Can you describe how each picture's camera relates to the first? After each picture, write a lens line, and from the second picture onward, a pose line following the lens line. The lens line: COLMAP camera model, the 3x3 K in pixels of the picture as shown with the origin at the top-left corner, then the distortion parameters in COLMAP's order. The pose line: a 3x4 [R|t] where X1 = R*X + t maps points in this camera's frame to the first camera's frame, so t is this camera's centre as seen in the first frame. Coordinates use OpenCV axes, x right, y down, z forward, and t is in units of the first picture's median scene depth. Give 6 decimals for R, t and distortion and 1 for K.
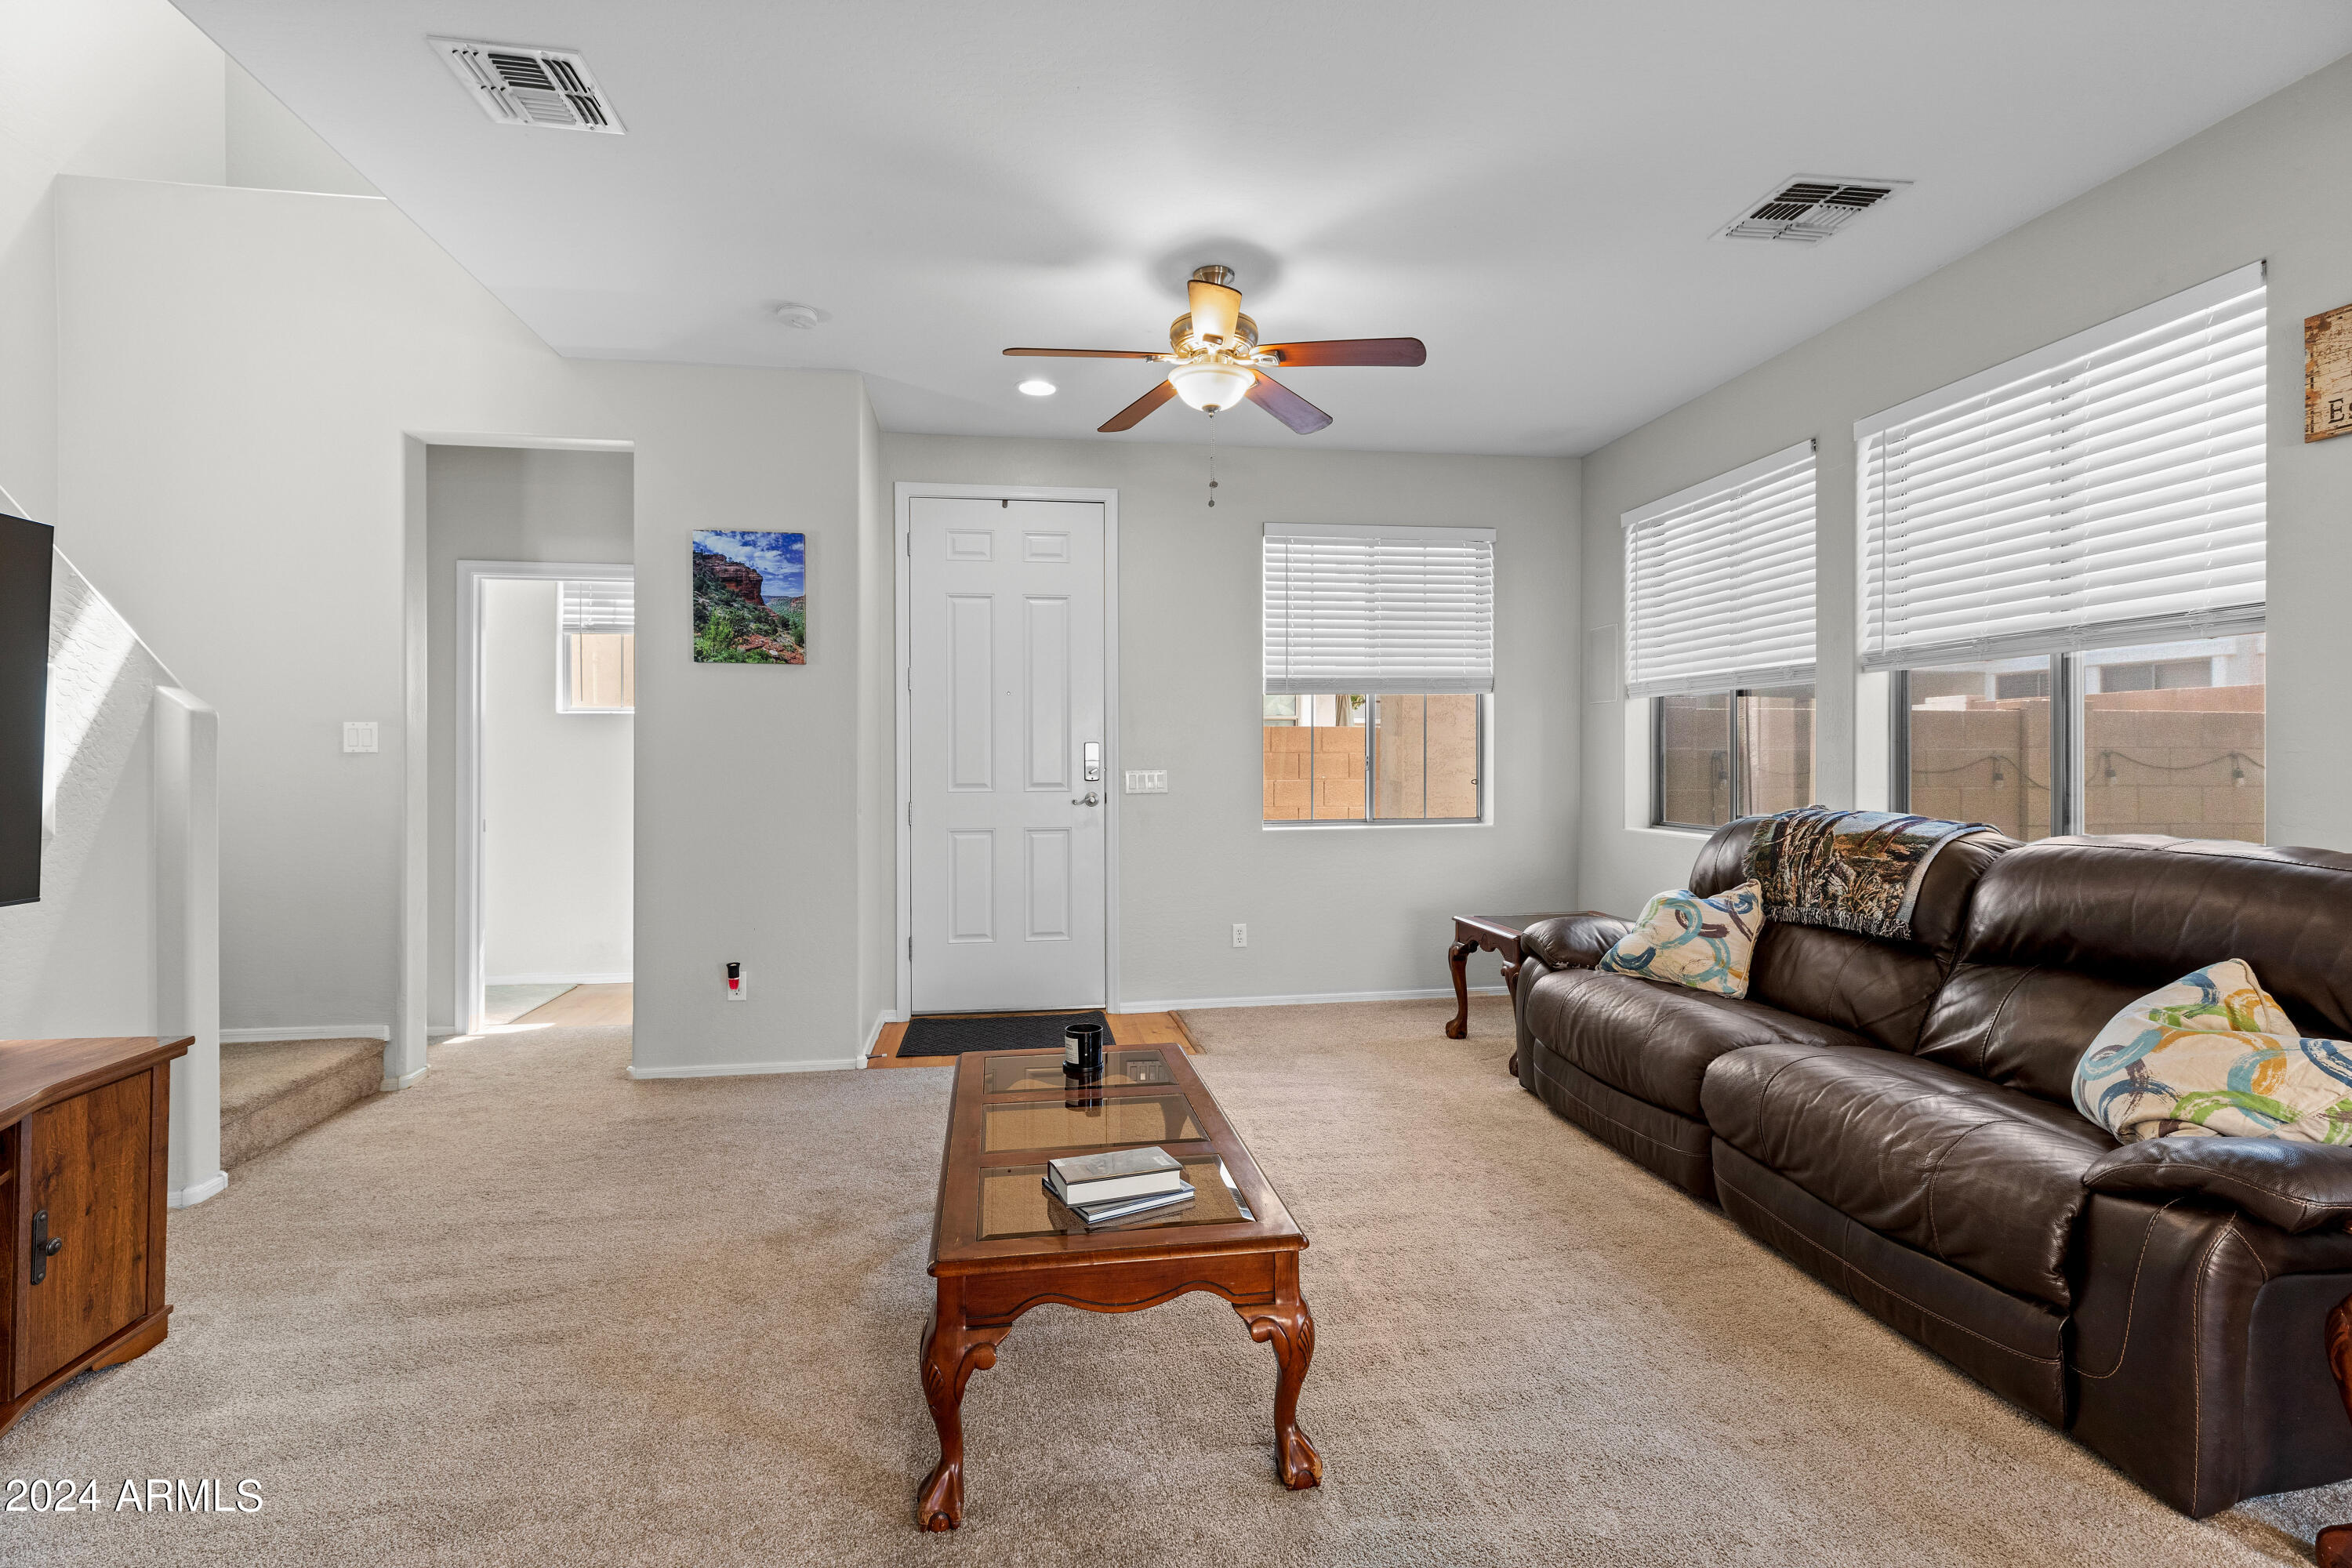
lens RADIAL K [[1064.6, 0, 1162.5], [0, 1064.6, 757.5], [0, 0, 1]] dist [0.010976, 0.000052]
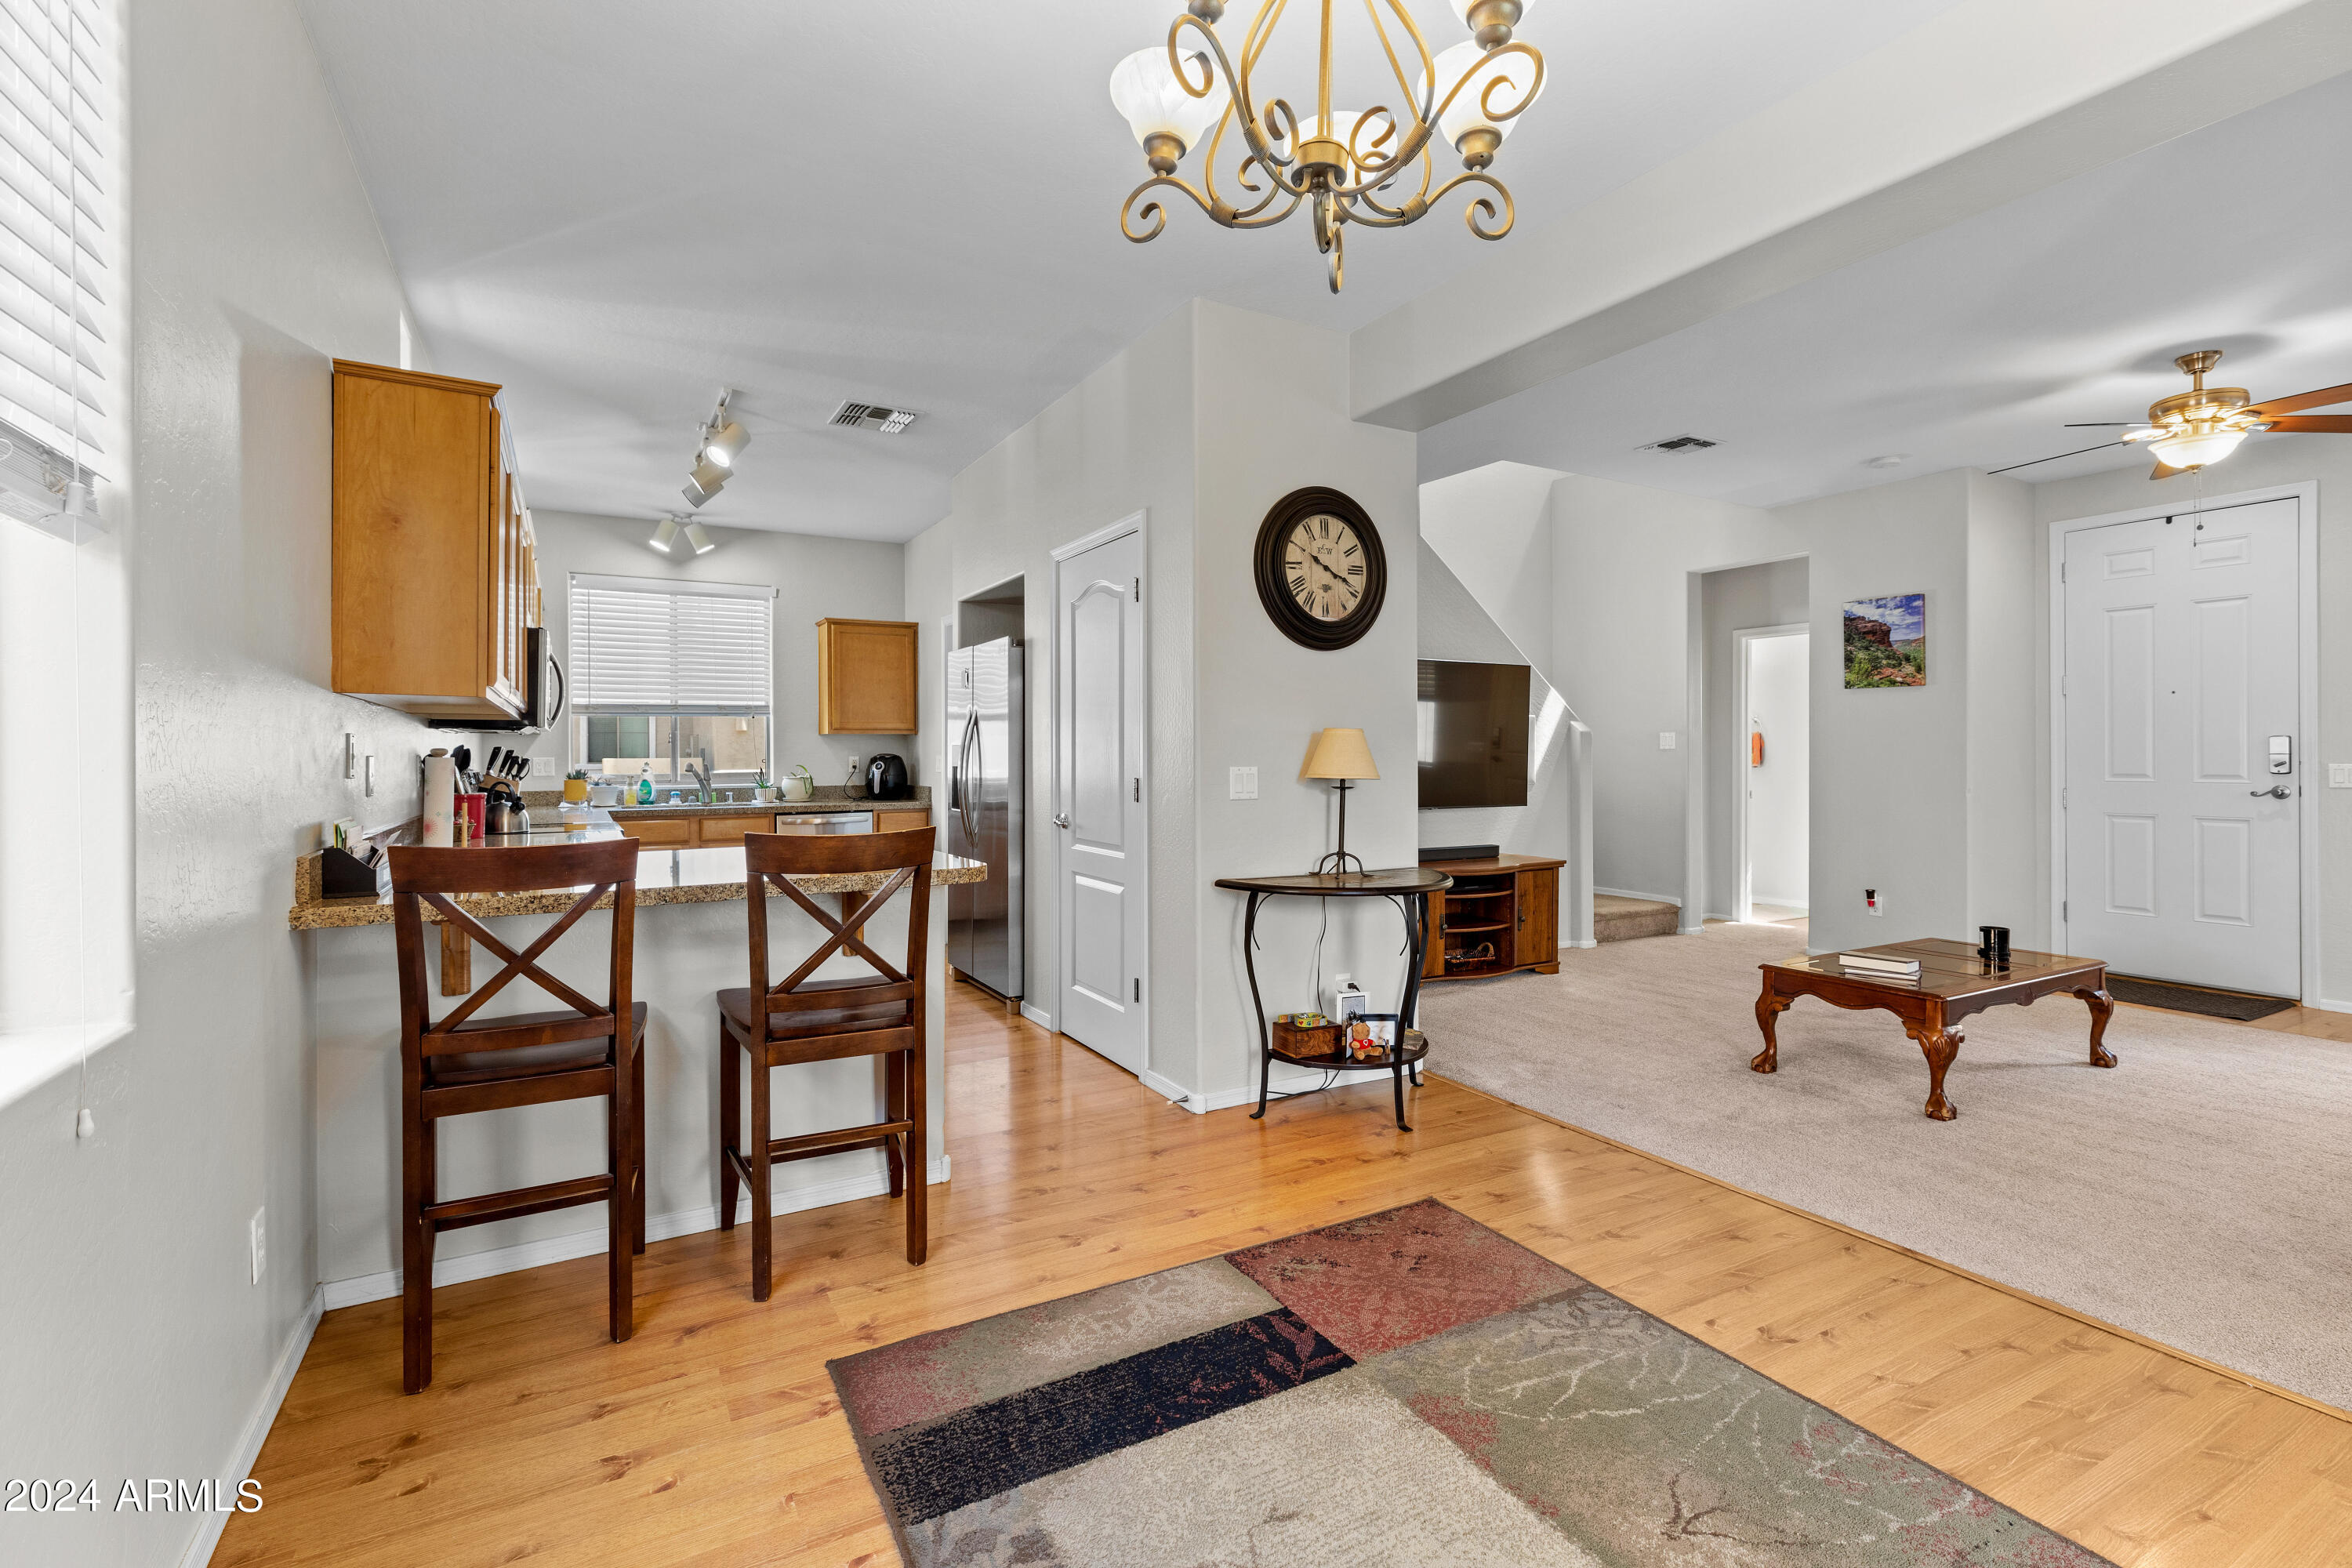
lens RADIAL K [[1059.4, 0, 1154.8], [0, 1059.4, 751.8], [0, 0, 1]] dist [0.002801, -0.000414]
pose [[0.349244, -0.001237, -0.937031, 0.708554], [0.001972, 0.999998, -0.000585, -0.001000], [0.937030, -0.001643, 0.349245, -0.505434]]
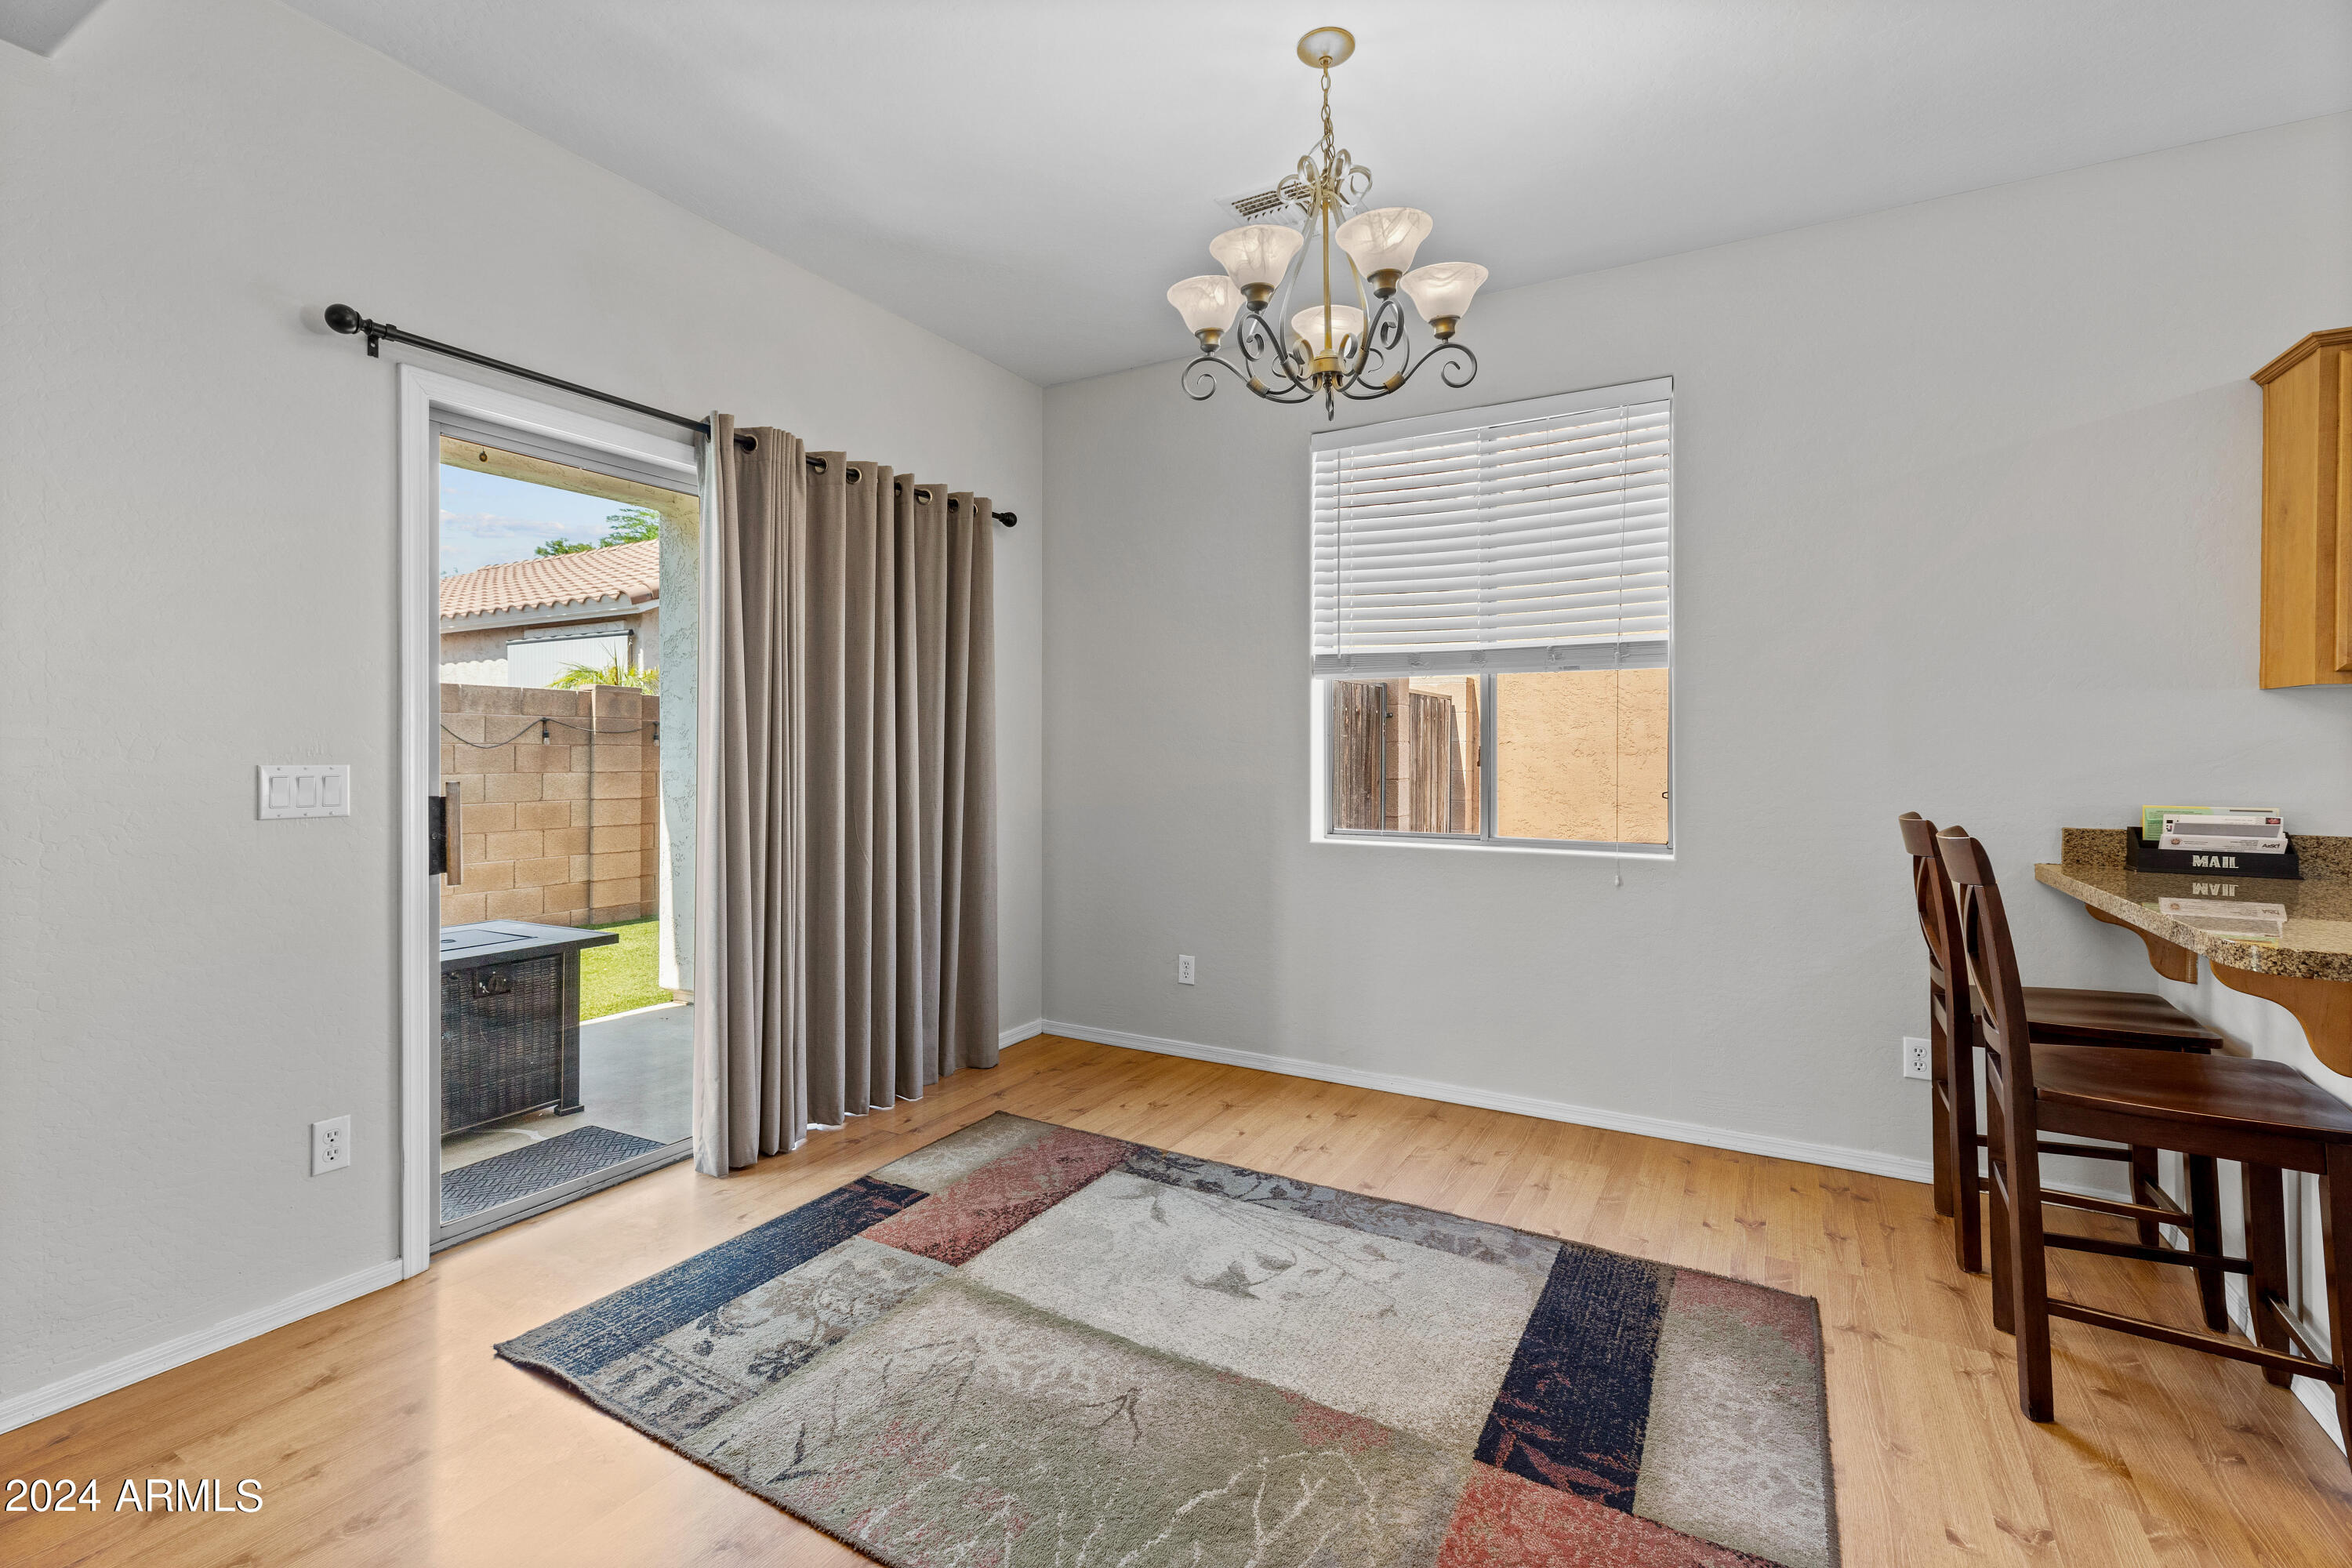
lens RADIAL K [[1059.4, 0, 1154.8], [0, 1059.4, 751.8], [0, 0, 1]] dist [0.002801, -0.000414]
pose [[-0.780747, 0.000030, 0.624847, 0.022593], [-0.000902, 0.999999, -0.001176, 0.003978], [-0.624846, -0.001482, -0.780746, 0.266262]]
